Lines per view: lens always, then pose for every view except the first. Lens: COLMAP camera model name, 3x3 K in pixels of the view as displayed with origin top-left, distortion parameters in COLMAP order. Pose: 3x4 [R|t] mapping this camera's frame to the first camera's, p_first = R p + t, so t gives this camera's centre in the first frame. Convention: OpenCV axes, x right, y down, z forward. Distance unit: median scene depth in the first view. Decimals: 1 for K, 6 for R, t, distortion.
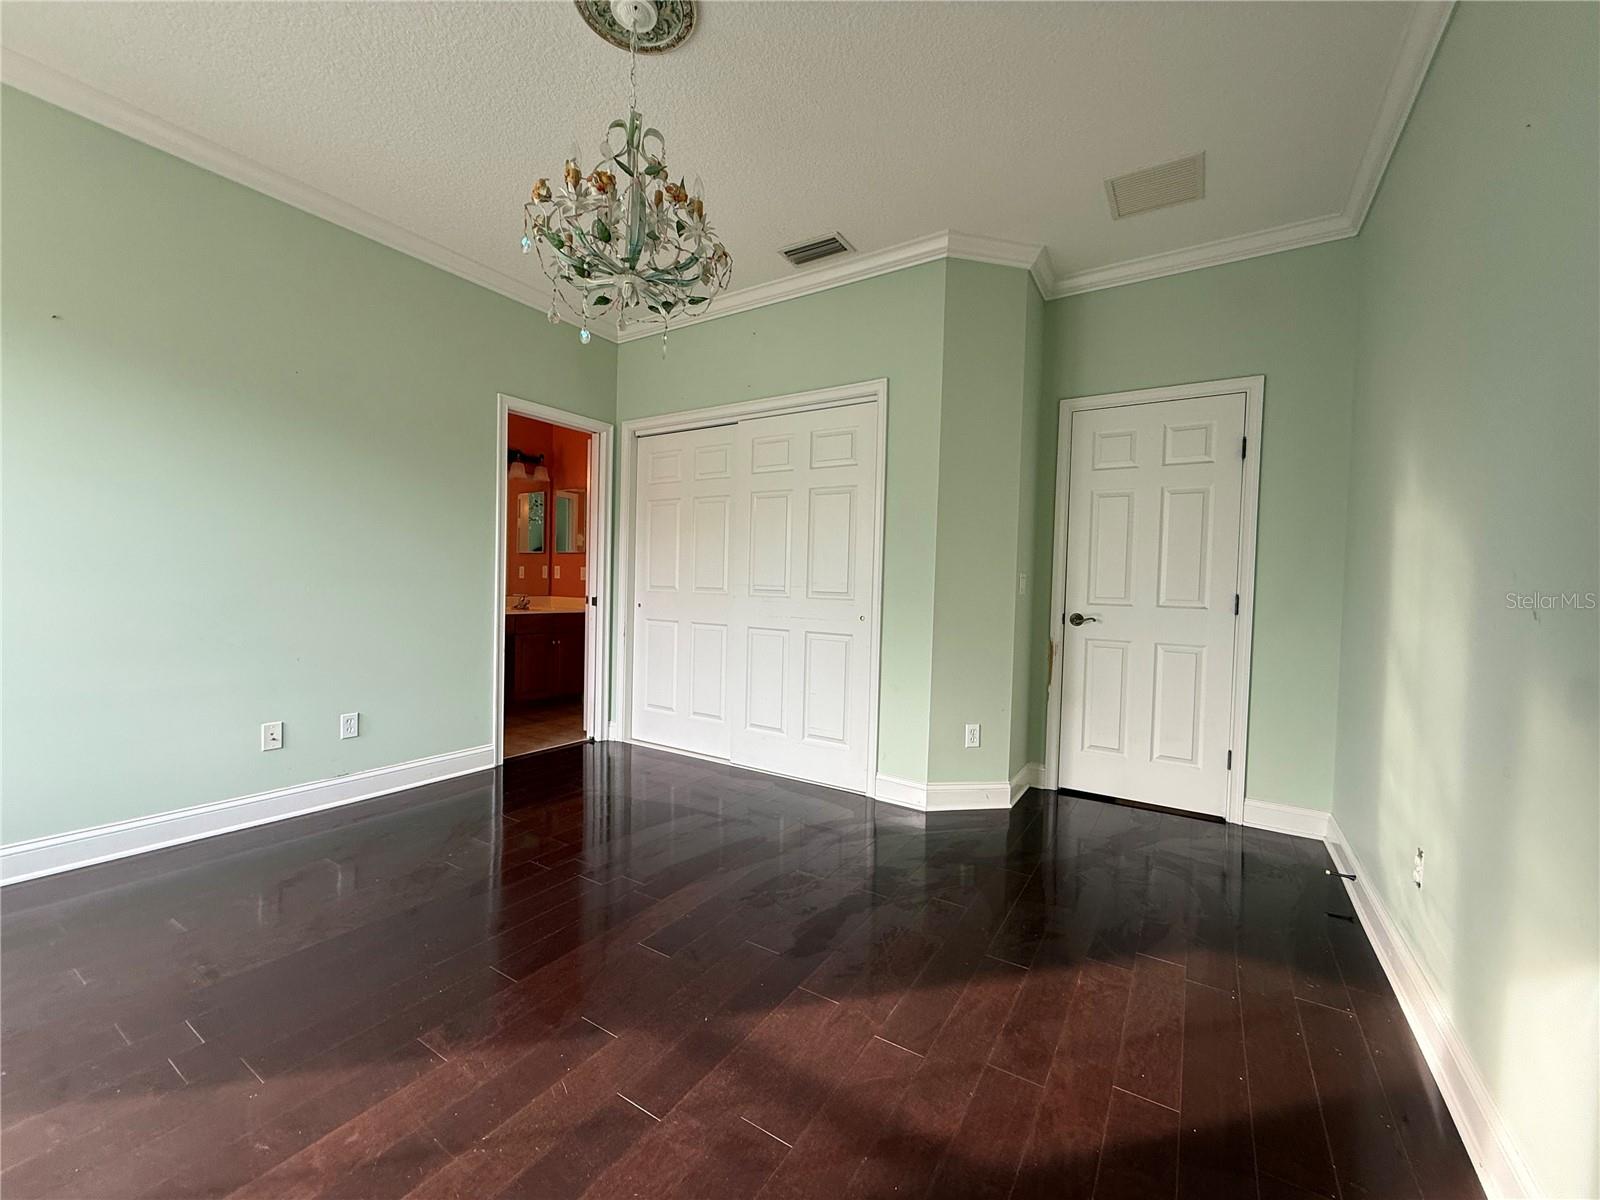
lens RADIAL K [[637.9, 0, 799.0], [0, 637.9, 600.9], [0, 0, 1]] dist [-0.001804, -0.000177]
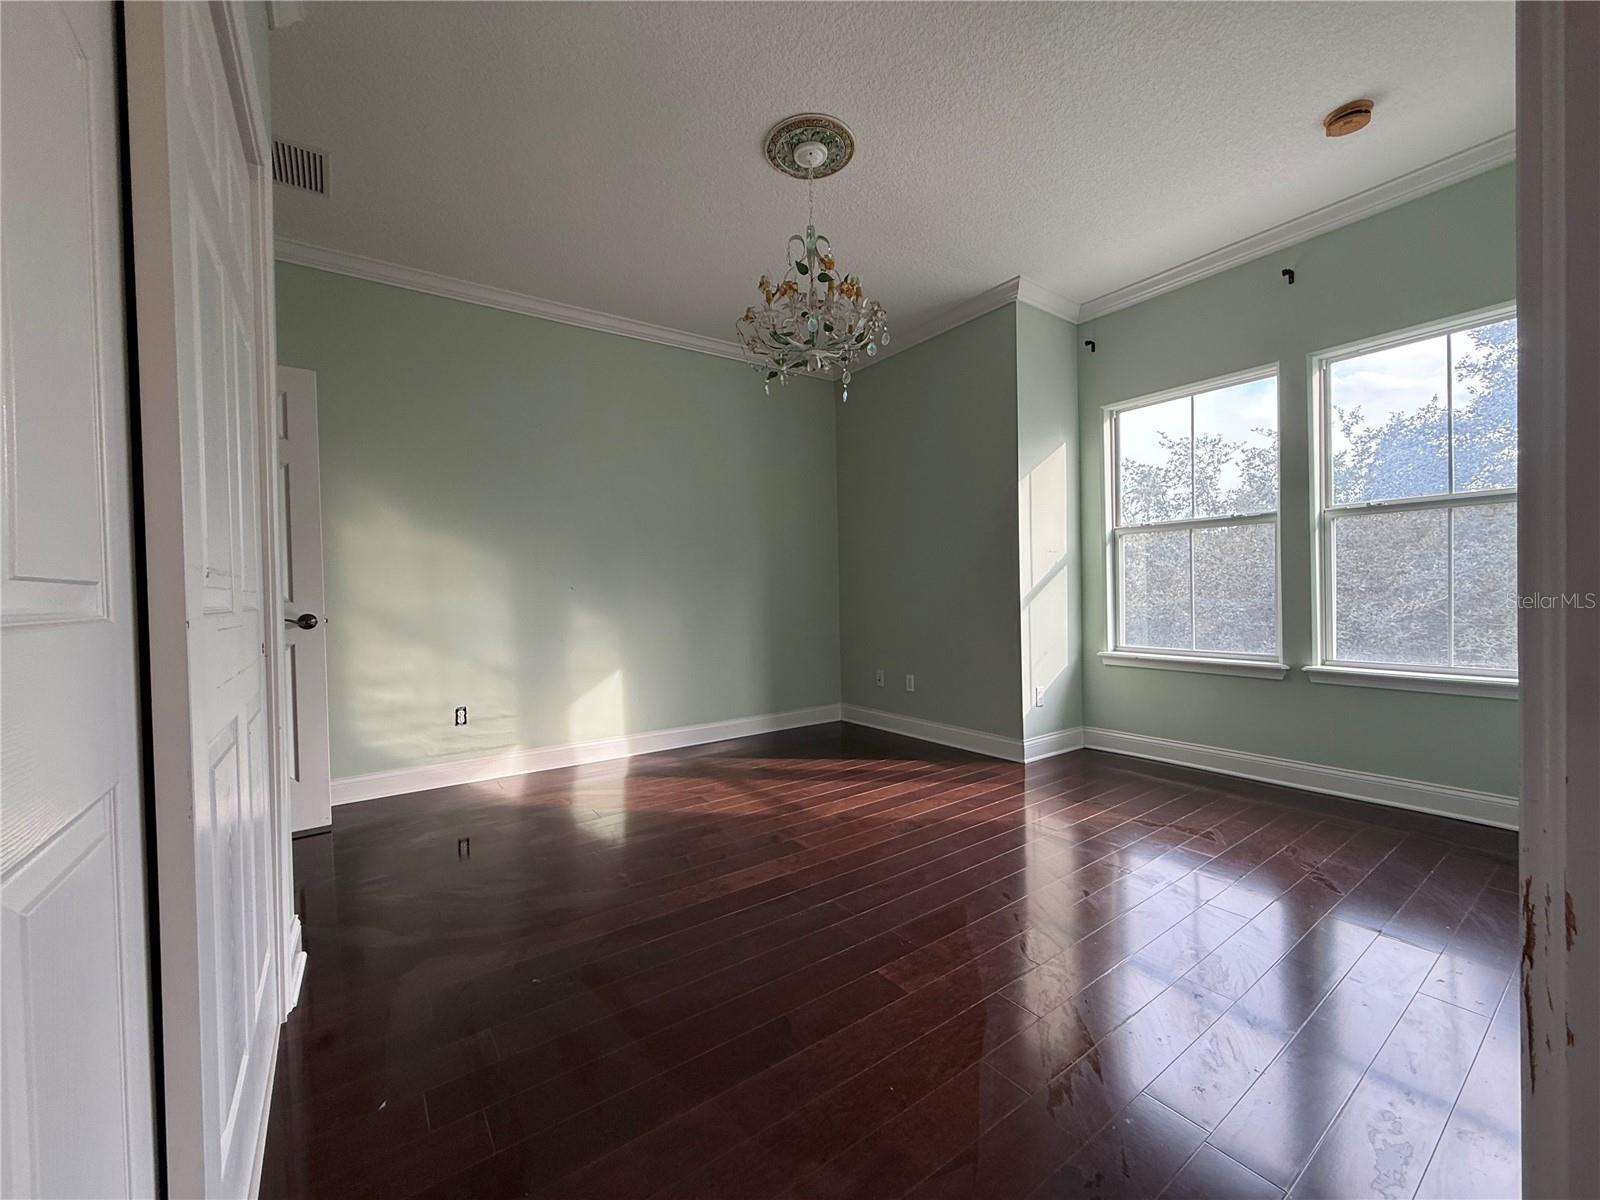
lens RADIAL K [[637.9, 0, 799.0], [0, 637.9, 600.9], [0, 0, 1]] dist [-0.001804, -0.000177]
pose [[-0.922699, -0.007370, 0.385450, -0.904506], [0.014409, 0.998459, 0.053585, -0.060234], [-0.385251, 0.054997, -0.921172, 2.681678]]
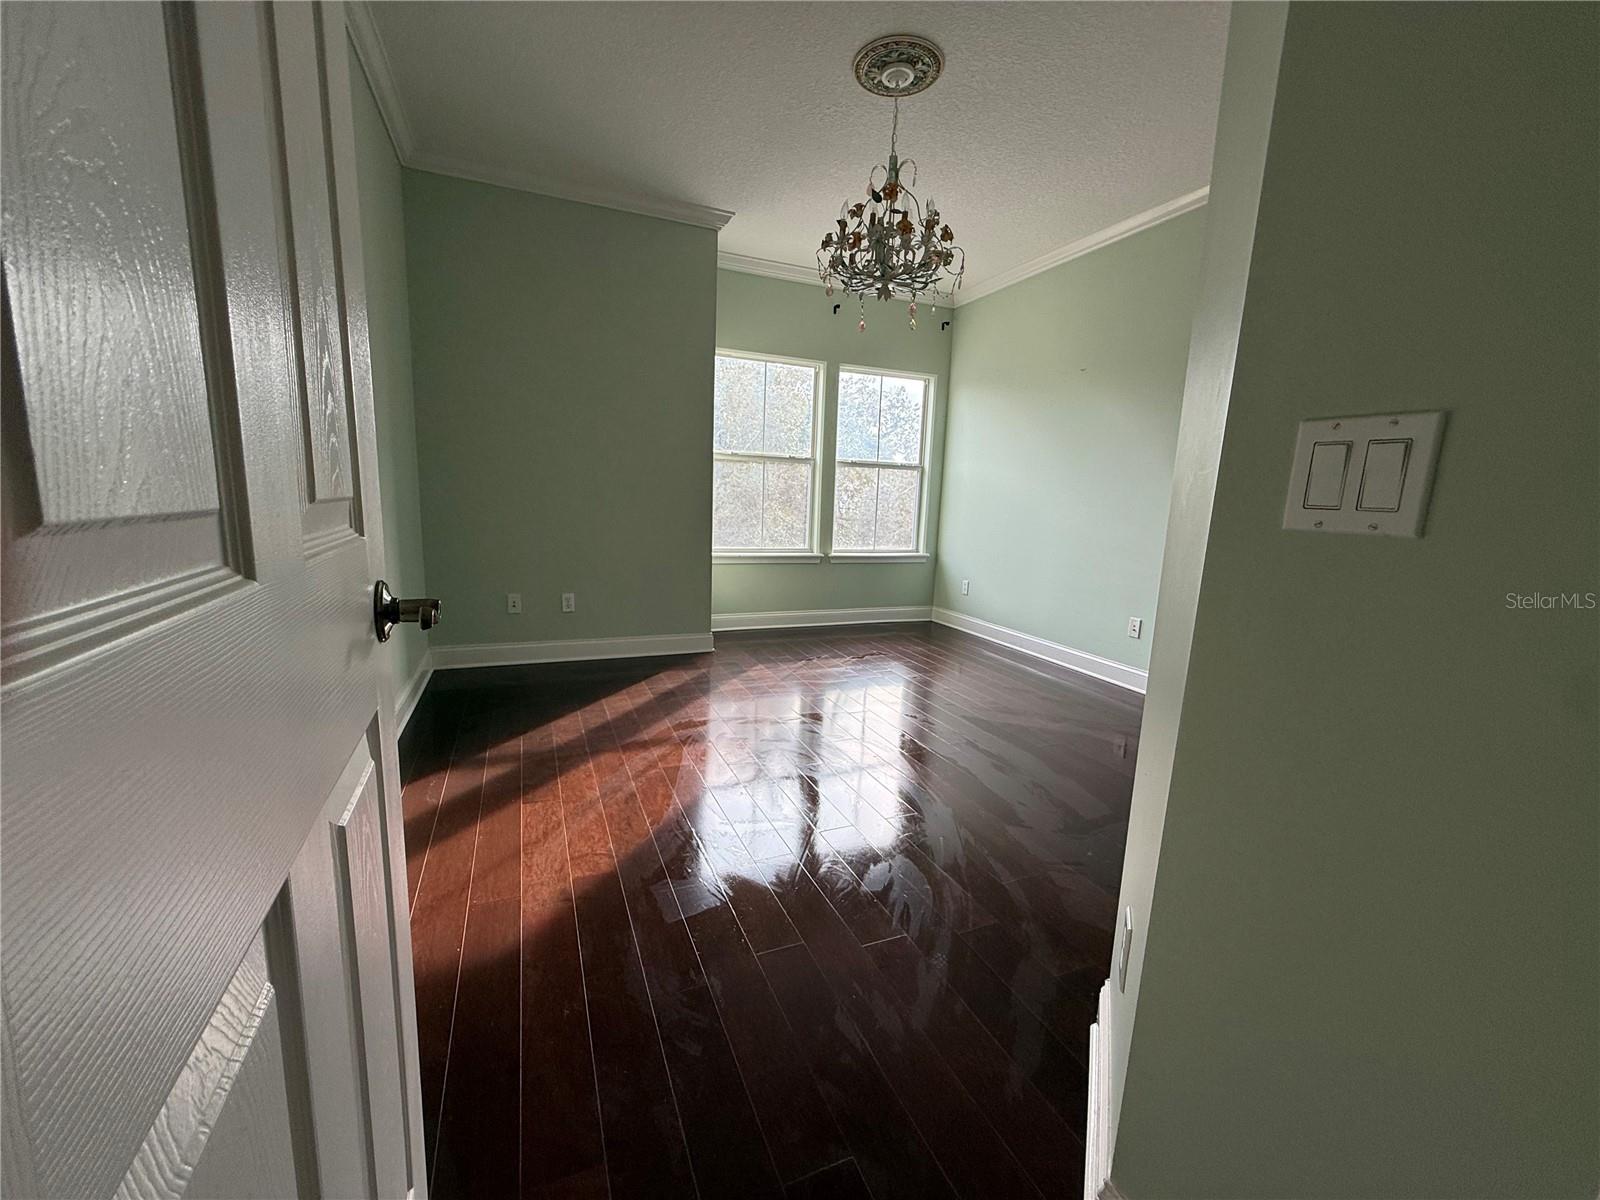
lens RADIAL K [[637.9, 0, 799.0], [0, 637.9, 600.9], [0, 0, 1]] dist [-0.001804, -0.000177]
pose [[-0.568738, 0.090027, -0.817577, 1.258643], [-0.077621, 0.983681, 0.162314, -0.021959], [0.818848, 0.155775, -0.552469, 2.039090]]
